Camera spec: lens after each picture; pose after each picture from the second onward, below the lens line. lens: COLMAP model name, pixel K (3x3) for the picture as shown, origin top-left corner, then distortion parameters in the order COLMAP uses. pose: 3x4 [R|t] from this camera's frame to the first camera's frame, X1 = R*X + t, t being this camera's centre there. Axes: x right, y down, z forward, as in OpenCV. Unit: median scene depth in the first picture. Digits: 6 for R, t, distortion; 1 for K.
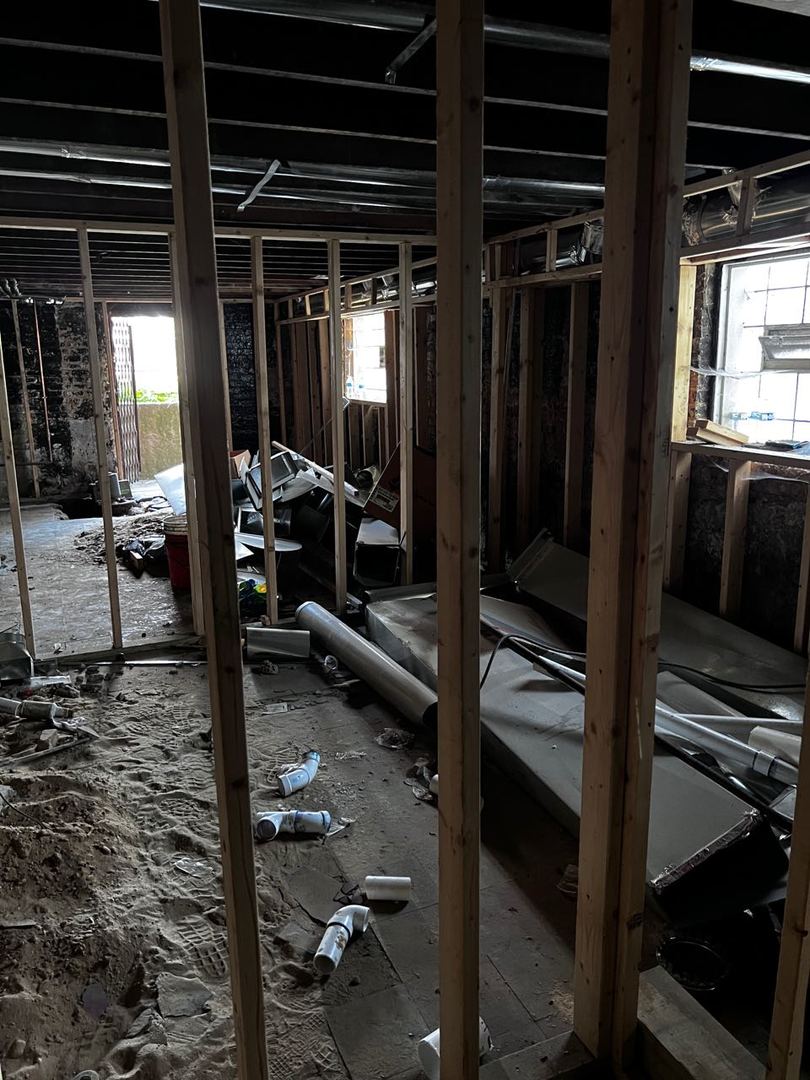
lens RADIAL K [[814.8, 0, 404.7], [0, 814.8, 539.4], [0, 0, 1]] dist [0.056131, -0.061054]
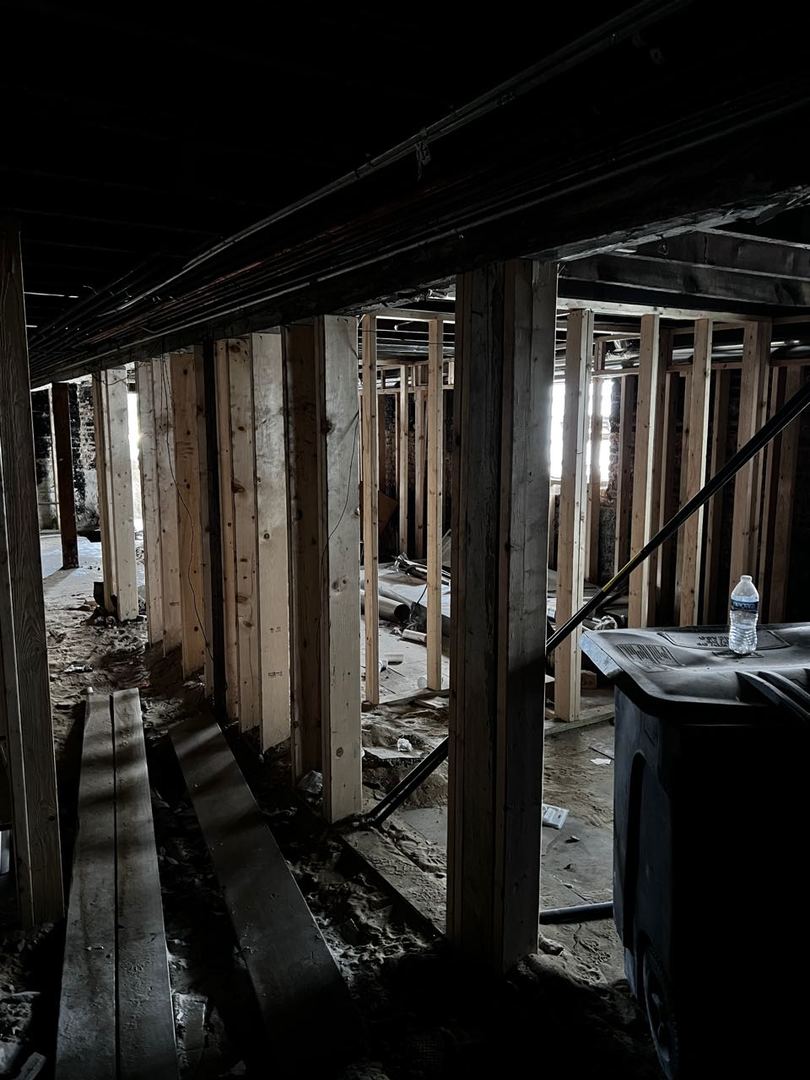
lens RADIAL K [[814.8, 0, 405.3], [0, 814.8, 540.6], [0, 0, 1]] dist [0.056131, -0.061054]
pose [[0.991150, -0.007933, 0.132512, -0.077643], [0.017544, 0.997285, -0.071520, 0.068873], [-0.131585, 0.073212, 0.988598, -0.352539]]
